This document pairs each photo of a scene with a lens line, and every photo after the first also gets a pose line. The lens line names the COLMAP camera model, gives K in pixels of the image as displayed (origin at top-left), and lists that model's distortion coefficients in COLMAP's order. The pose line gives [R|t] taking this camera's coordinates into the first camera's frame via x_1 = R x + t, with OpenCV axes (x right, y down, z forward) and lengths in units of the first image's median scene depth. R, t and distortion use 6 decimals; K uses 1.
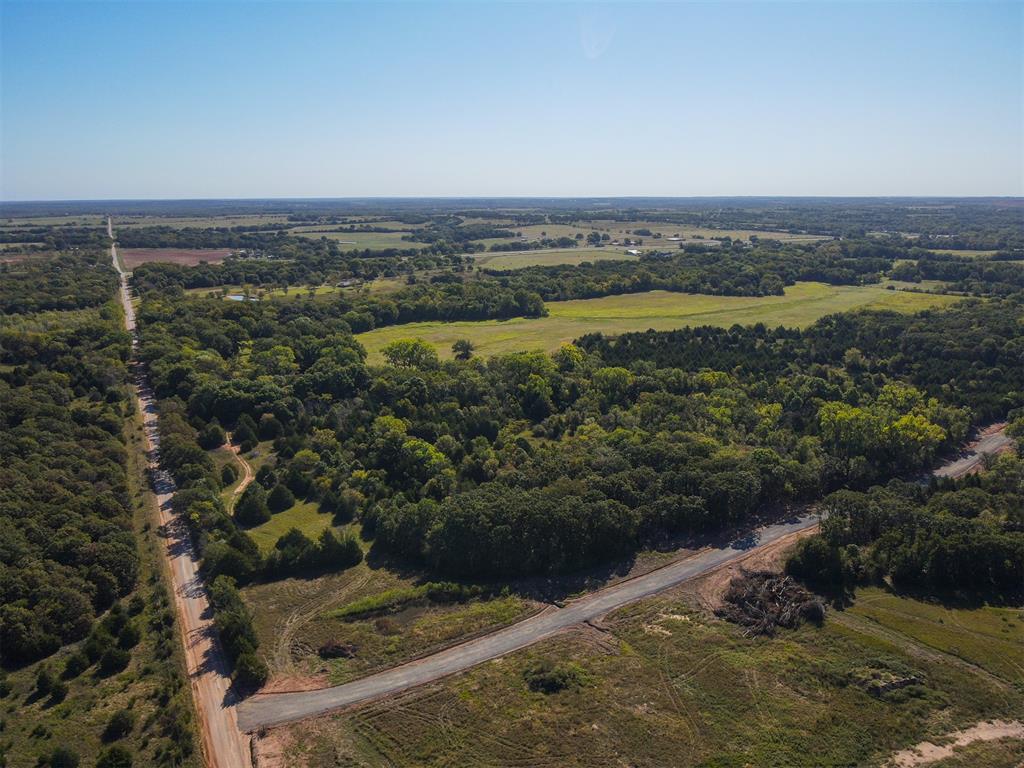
lens RADIAL K [[754.6, 0, 519.4], [0, 754.6, 384.0], [0, 0, 1]] dist [0.005985, -0.016365]
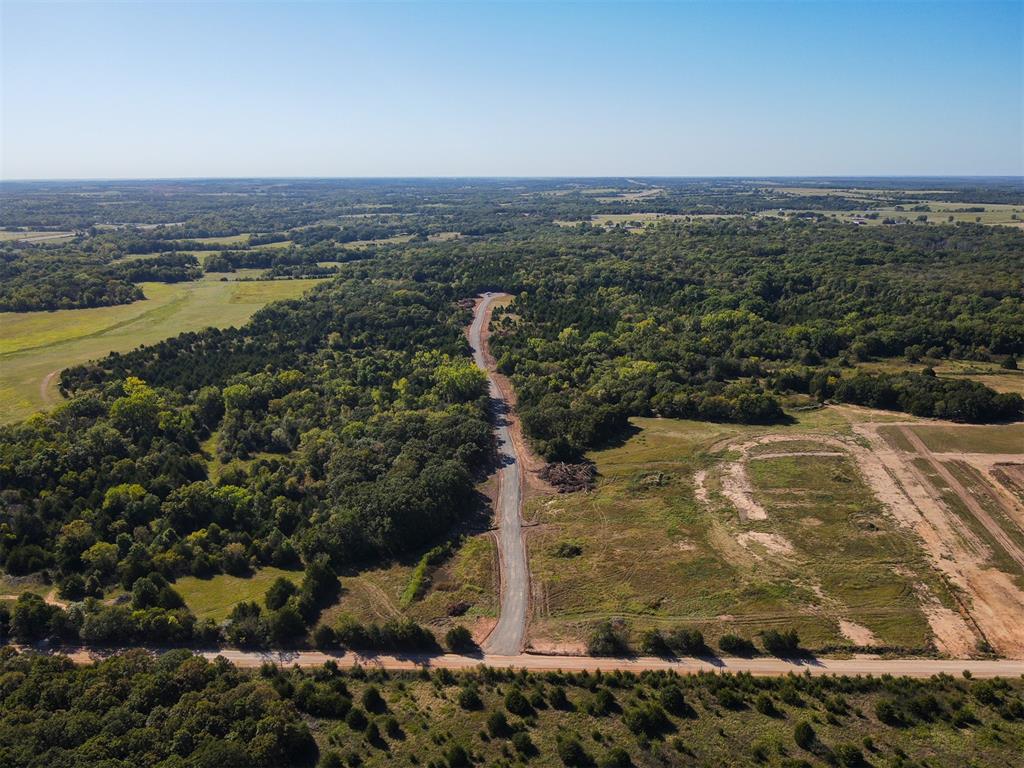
lens RADIAL K [[754.6, 0, 517.5], [0, 754.6, 392.8], [0, 0, 1]] dist [0.005985, -0.016365]
pose [[0.524312, -0.237131, 0.817842, -0.696112], [0.209260, 0.966871, 0.146187, -0.108360], [-0.825413, 0.094494, 0.556564, 0.084595]]
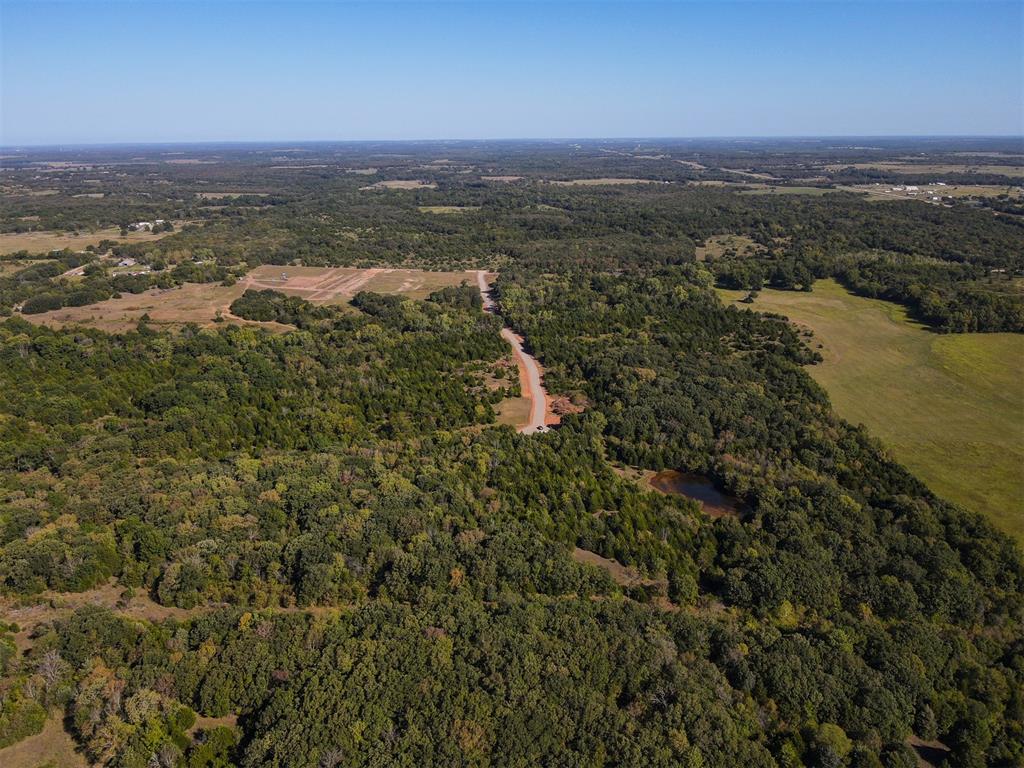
lens RADIAL K [[754.6, 0, 522.3], [0, 754.6, 391.0], [0, 0, 1]] dist [0.005985, -0.016365]
pose [[-0.467939, 0.304294, -0.829722, 2.751012], [-0.206045, 0.875416, 0.437255, -0.822802], [0.859406, 0.375569, -0.346943, 2.065768]]
